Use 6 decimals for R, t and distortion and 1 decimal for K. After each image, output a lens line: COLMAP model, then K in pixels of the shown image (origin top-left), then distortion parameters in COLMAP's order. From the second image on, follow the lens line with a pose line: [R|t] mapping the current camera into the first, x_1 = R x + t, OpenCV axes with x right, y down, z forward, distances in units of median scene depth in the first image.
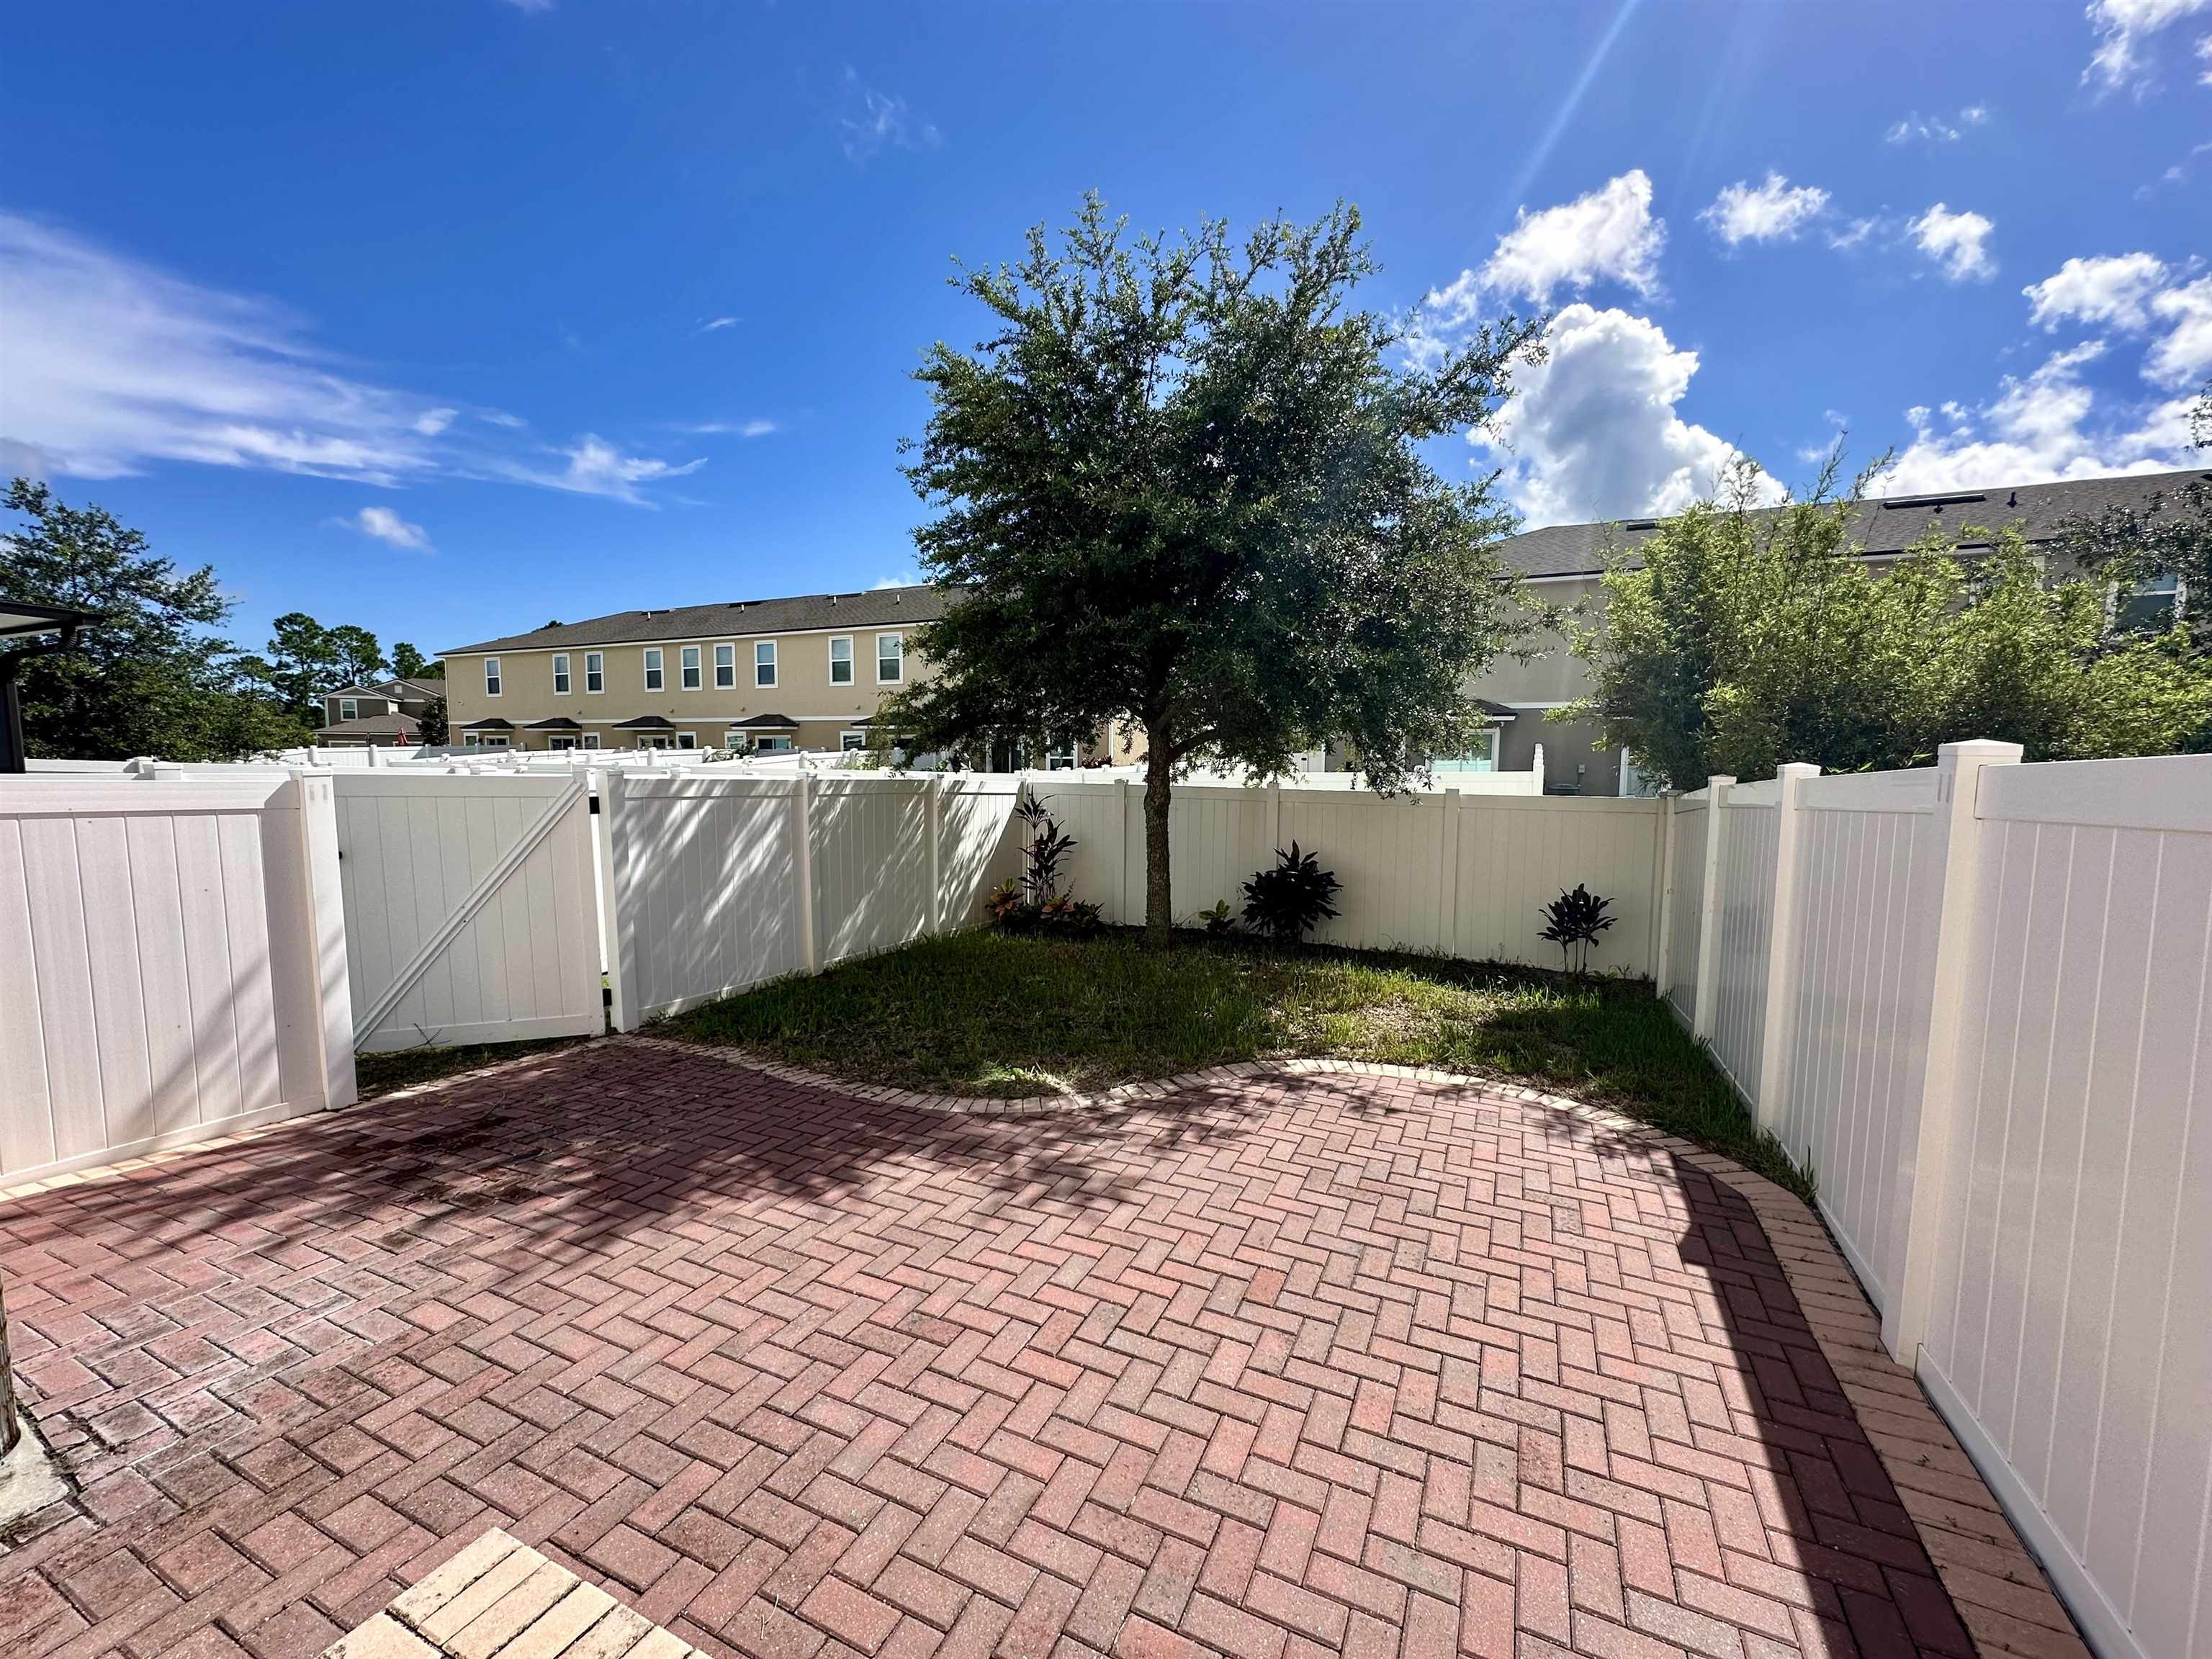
lens RADIAL K [[891.9, 0, 1093.6], [0, 891.9, 828.6], [0, 0, 1]] dist [-0.003587, -0.000281]
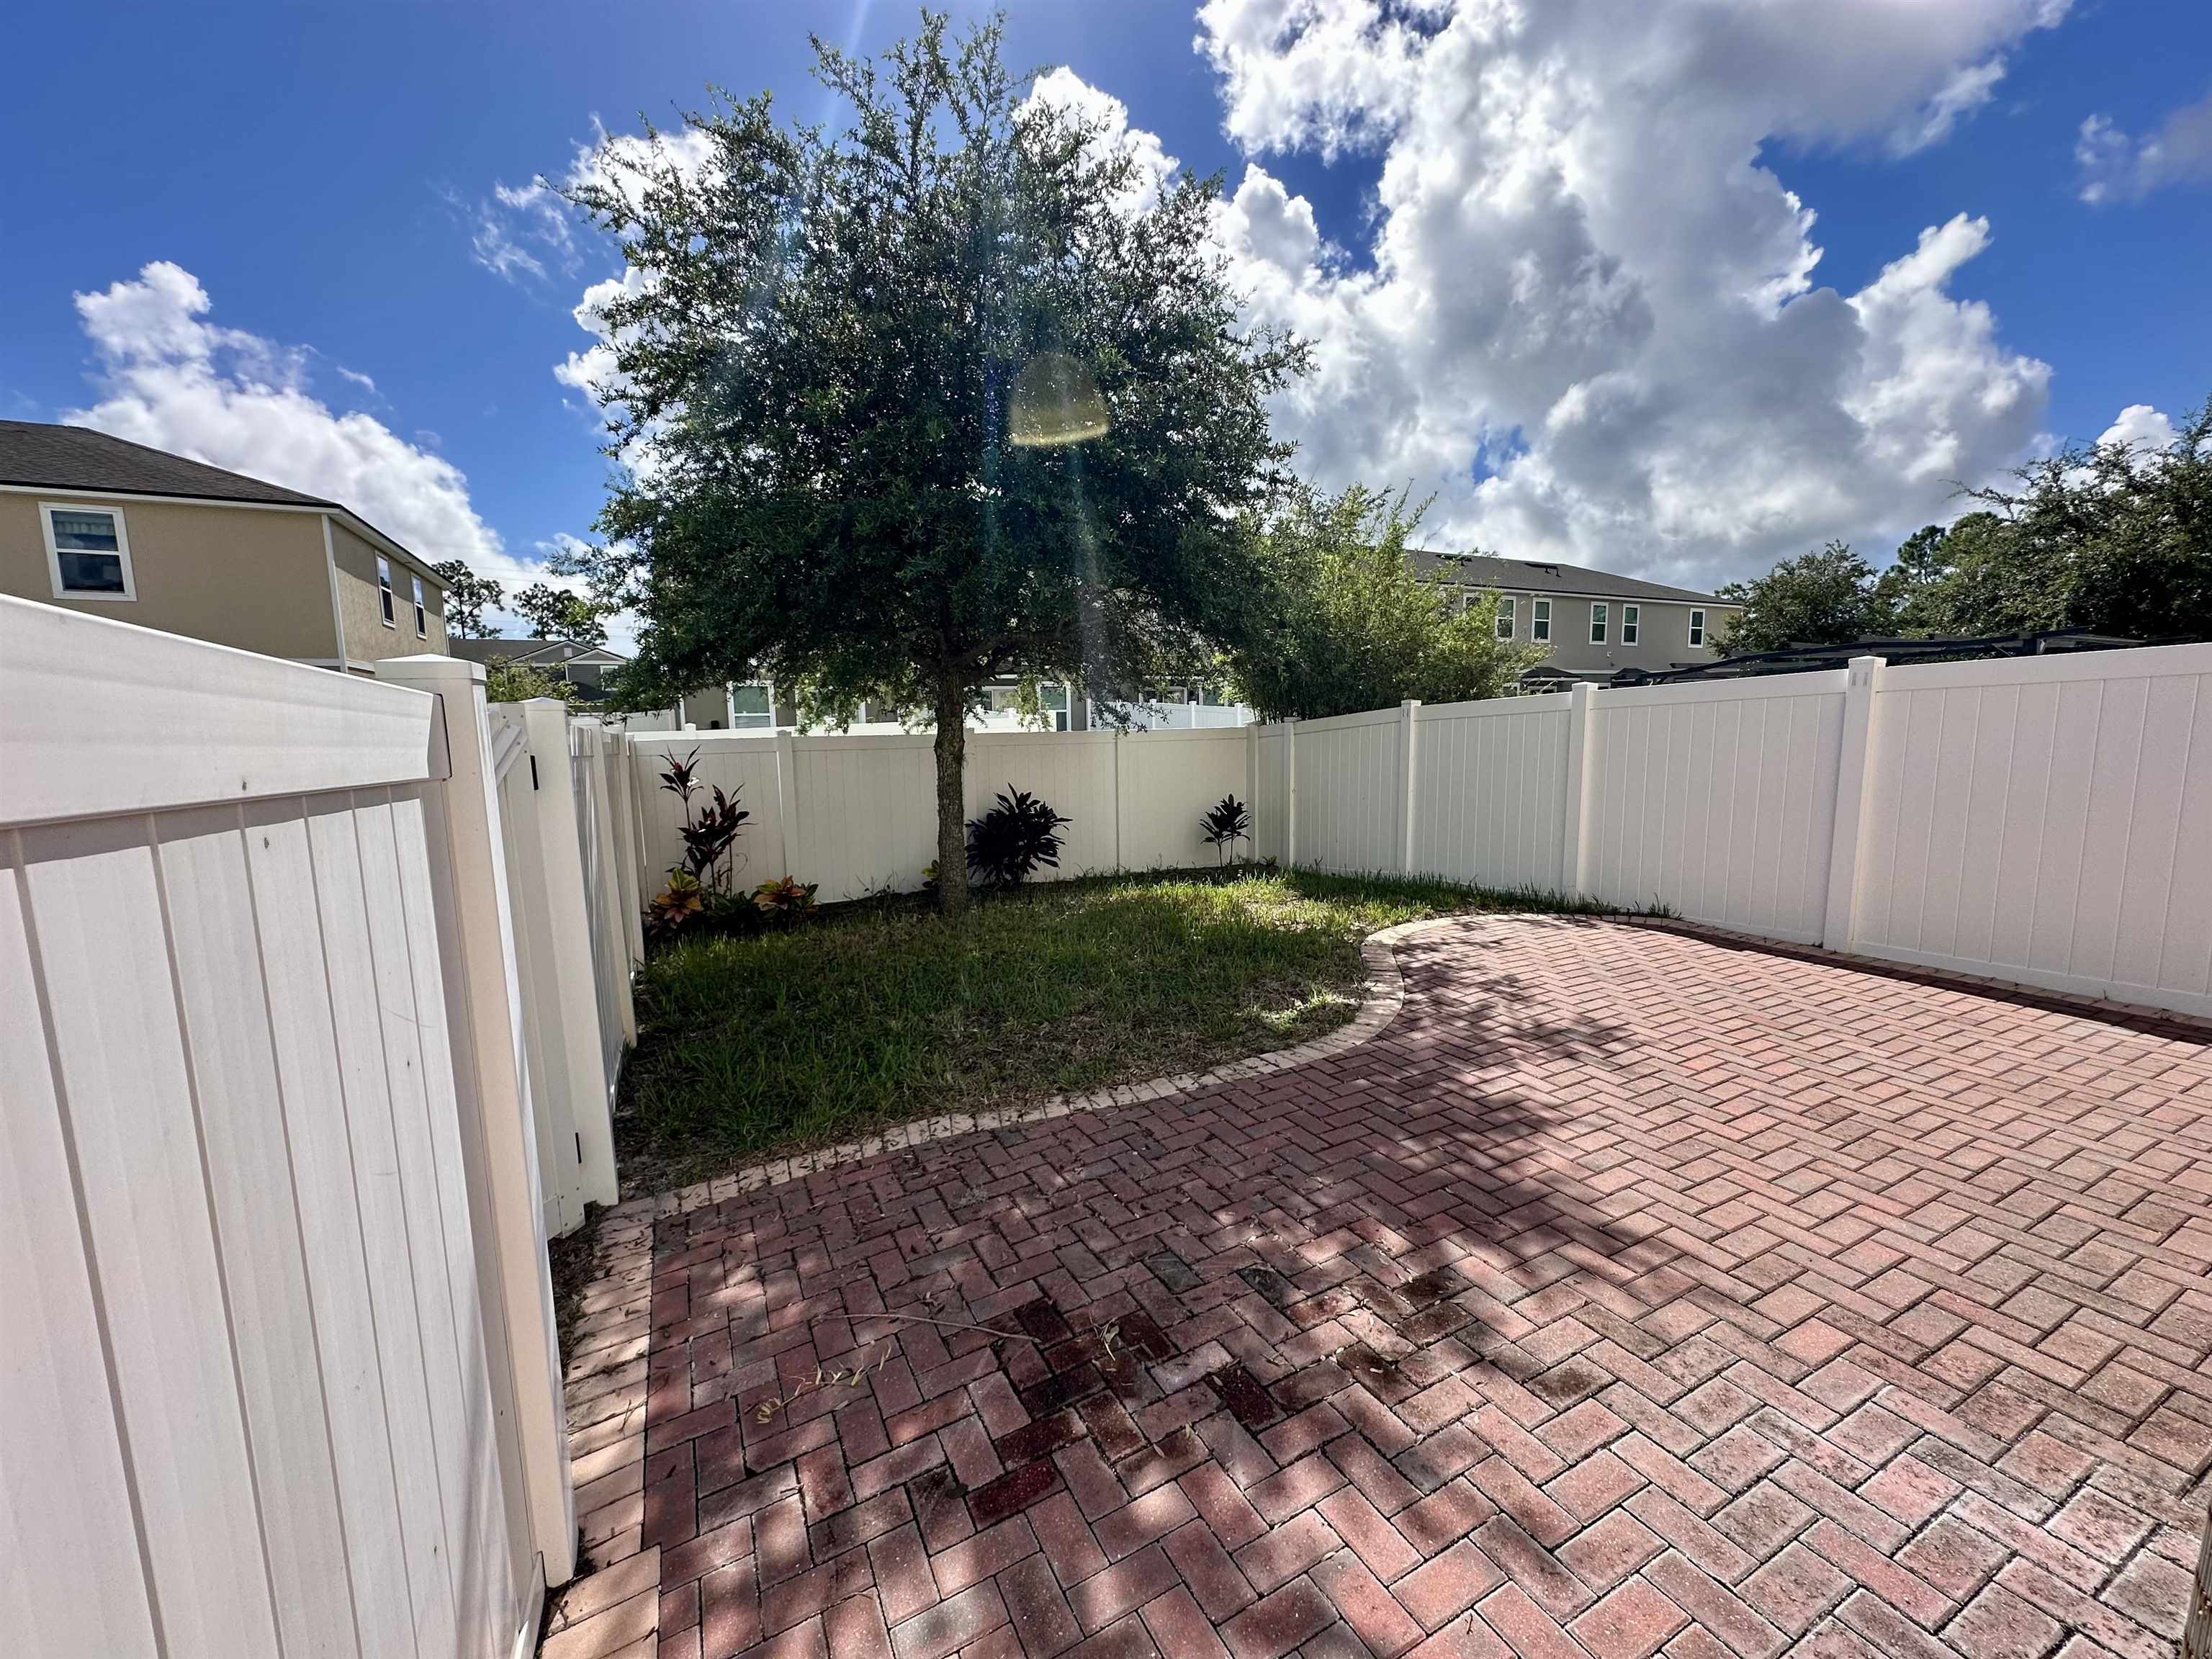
lens RADIAL K [[891.9, 0, 1093.6], [0, 891.9, 828.6], [0, 0, 1]] dist [-0.003587, -0.000281]
pose [[0.610430, -0.114274, 0.783783, -1.145654], [0.087351, 0.993214, 0.076778, -0.013492], [-0.787239, 0.021597, 0.616270, 0.680217]]
